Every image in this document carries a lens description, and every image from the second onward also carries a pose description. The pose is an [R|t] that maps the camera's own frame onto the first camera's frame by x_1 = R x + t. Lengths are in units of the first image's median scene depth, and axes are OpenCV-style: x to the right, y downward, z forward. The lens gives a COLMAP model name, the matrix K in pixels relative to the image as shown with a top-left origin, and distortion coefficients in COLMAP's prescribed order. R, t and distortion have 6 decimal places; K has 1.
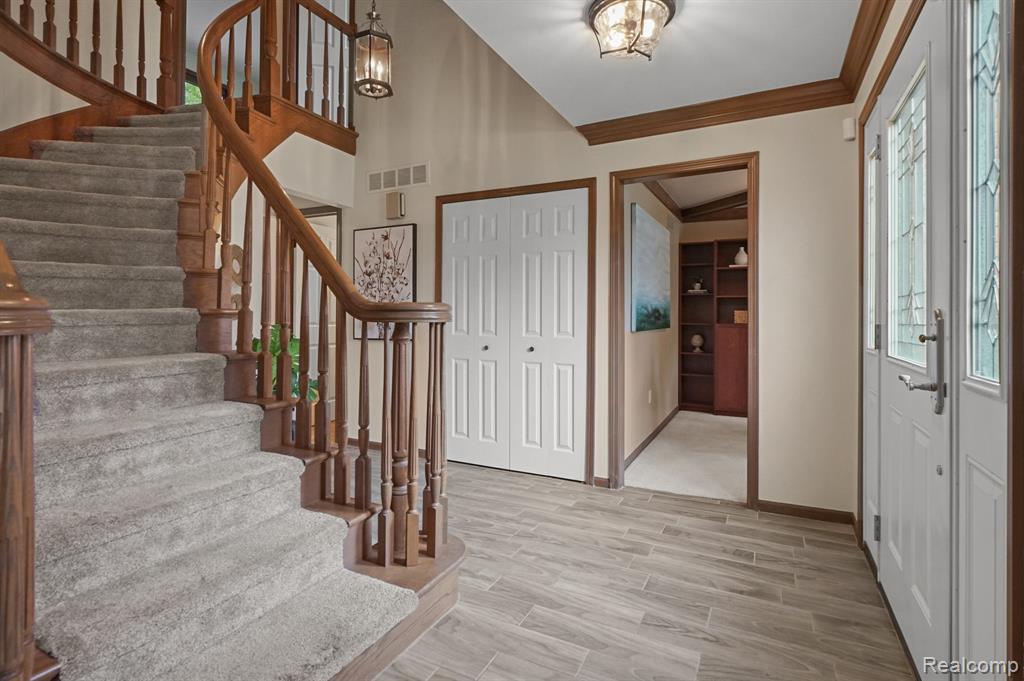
lens RADIAL K [[524.6, 0, 500.1], [0, 524.6, 308.5], [0, 0, 1]] dist [-0.030986, 0.012382]
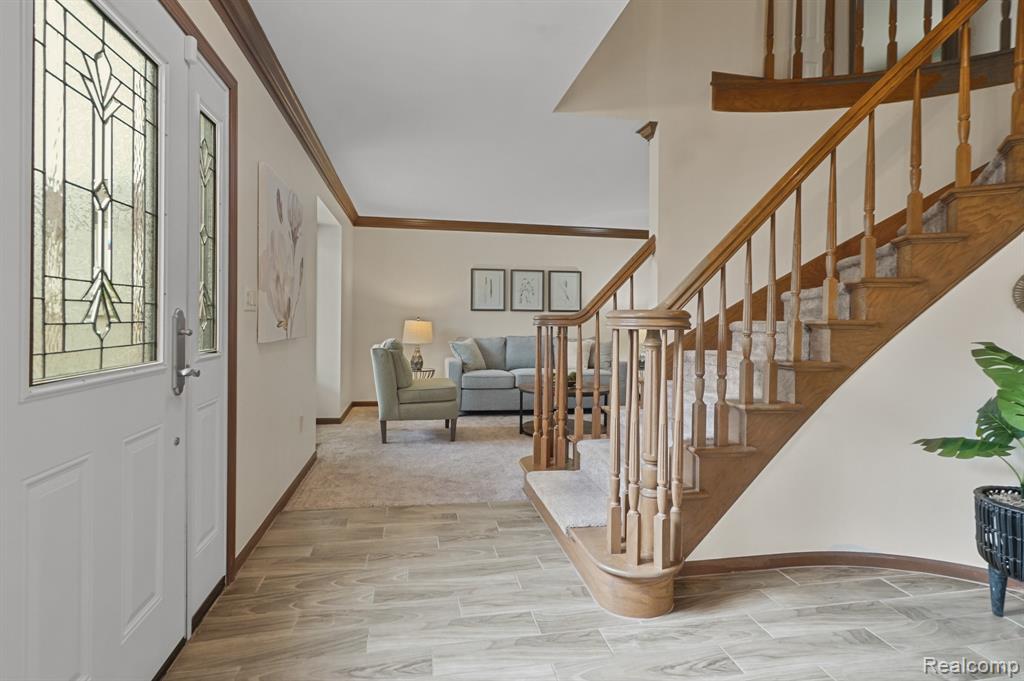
lens RADIAL K [[524.6, 0, 514.2], [0, 524.6, 330.1], [0, 0, 1]] dist [-0.030986, 0.012382]
pose [[-0.783124, 0.002601, -0.621861, 0.637145], [-0.011881, 0.999746, 0.019144, 0.010014], [0.621753, 0.022380, -0.782894, 1.579381]]
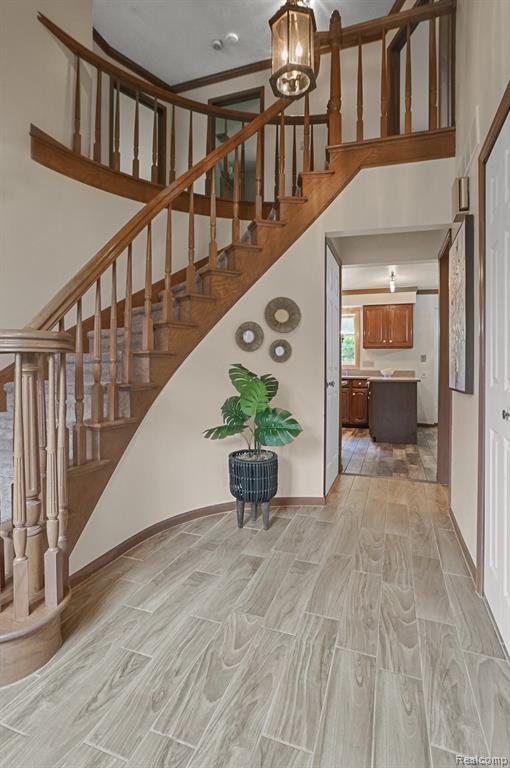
lens RADIAL K [[393.5, 0, 250.3], [0, 393.5, 369.6], [0, 0, 1]] dist [-0.030986, 0.012382]
pose [[0.126336, 0.008030, -0.991955, 0.548789], [0.005869, 0.999944, 0.008842, 0.046145], [0.991970, -0.006938, 0.126282, 1.279737]]
